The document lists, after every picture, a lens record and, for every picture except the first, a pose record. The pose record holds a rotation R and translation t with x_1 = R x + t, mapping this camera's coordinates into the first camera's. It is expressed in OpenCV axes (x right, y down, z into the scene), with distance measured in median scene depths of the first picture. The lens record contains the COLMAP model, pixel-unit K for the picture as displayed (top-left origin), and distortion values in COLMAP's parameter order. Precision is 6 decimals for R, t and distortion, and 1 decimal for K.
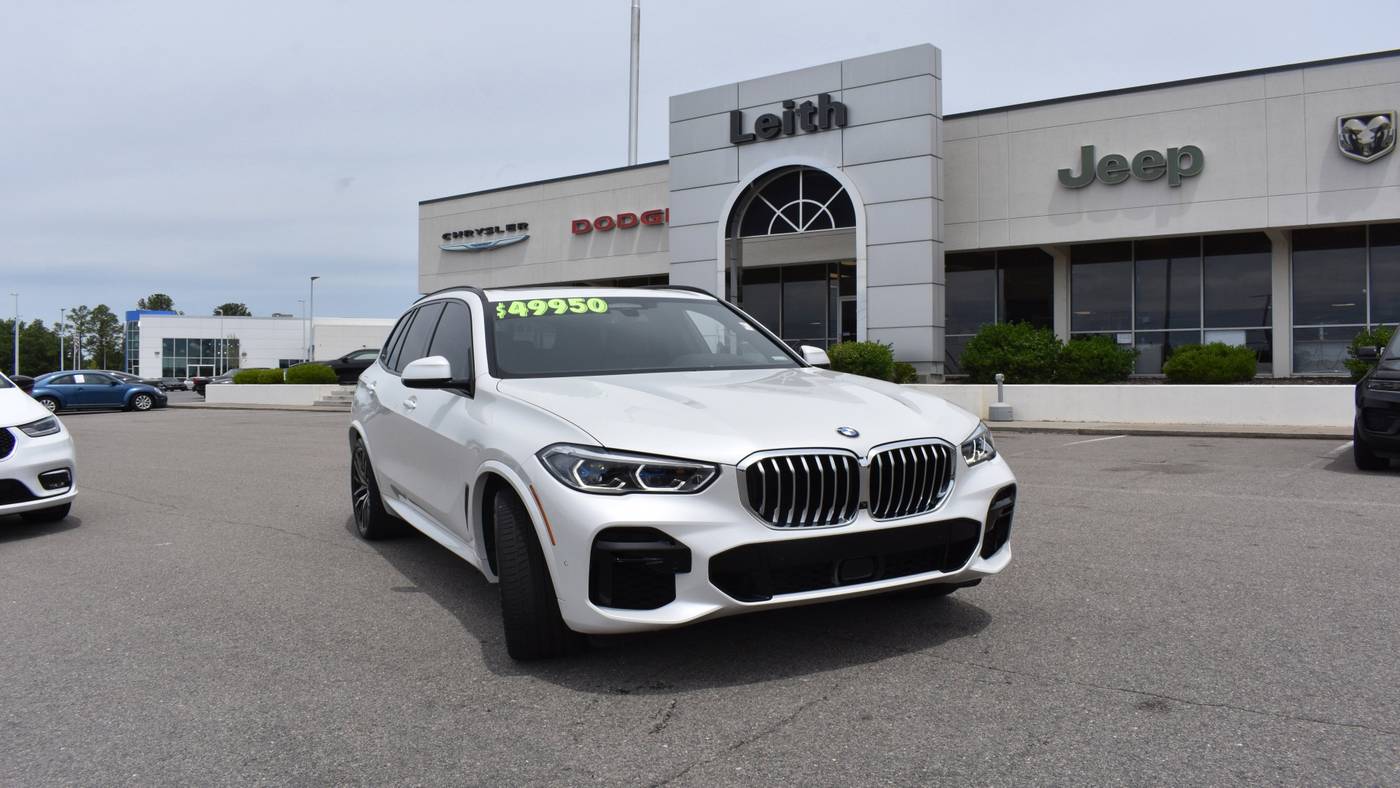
lens RADIAL K [[1090.2, 0, 698.5], [0, 1090.2, 342.5], [0, 0, 1]] dist [-0.096544, 0.014651]
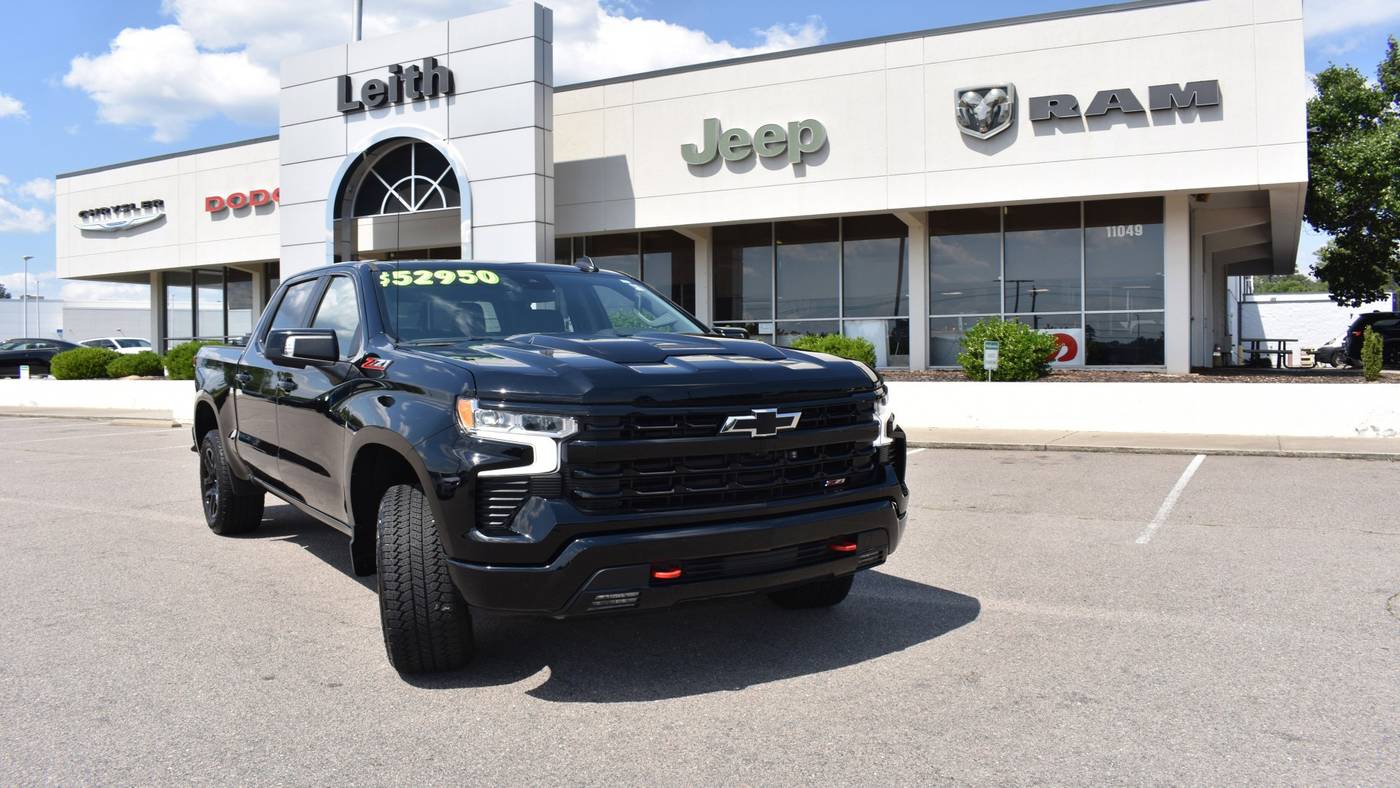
lens RADIAL K [[1090.2, 0, 698.5], [0, 1090.2, 342.5], [0, 0, 1]] dist [-0.096544, 0.014651]
pose [[0.986565, -0.006276, 0.163249, 0.184524], [0.003381, 0.999832, 0.018006, -0.008770], [-0.163335, -0.017212, 0.986421, 0.079518]]
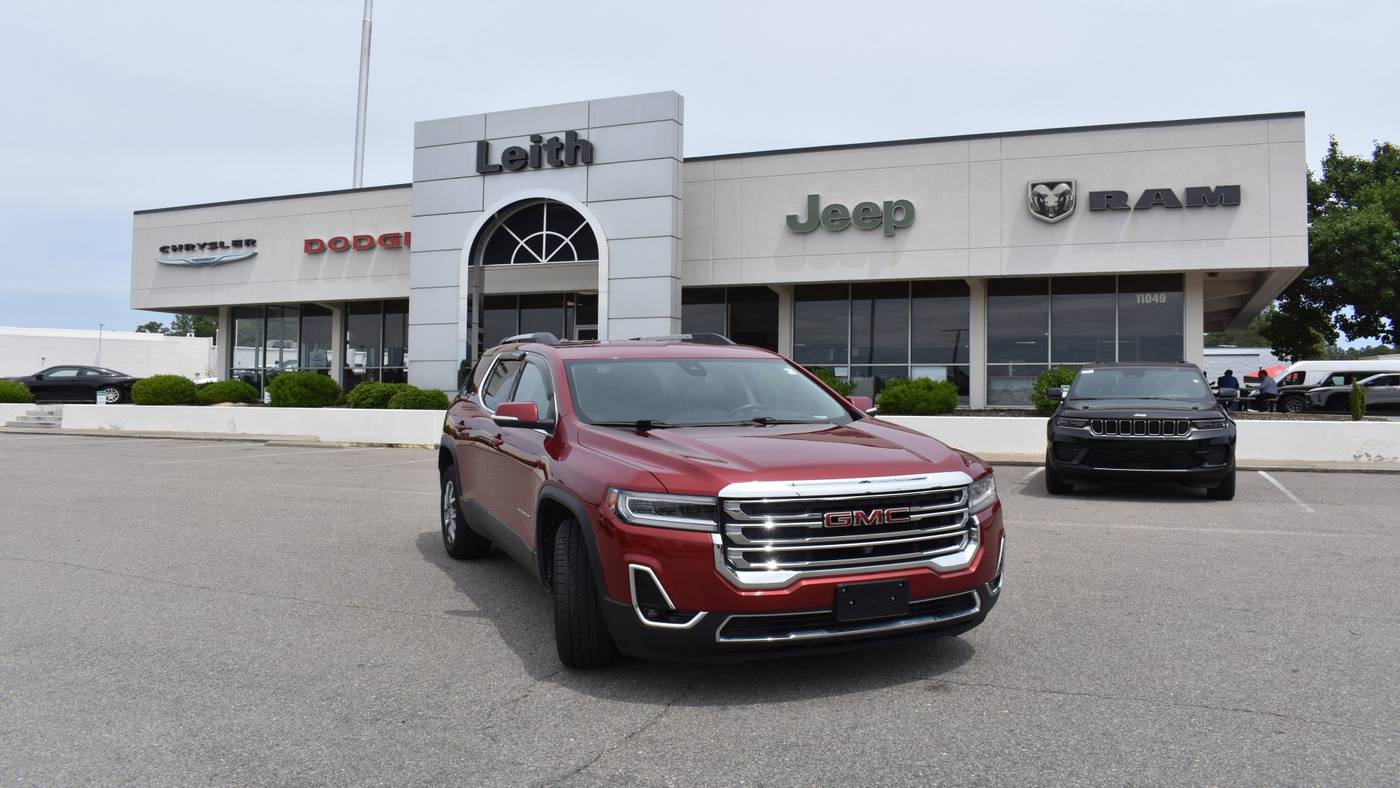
lens RADIAL K [[1090.2, 0, 698.5], [0, 1090.2, 342.5], [0, 0, 1]] dist [-0.096544, 0.014651]
pose [[0.965553, 0.022751, 0.259209, -0.030152], [-0.017798, 0.999612, -0.021442, -0.006933], [-0.259596, 0.016090, 0.965583, -0.029715]]
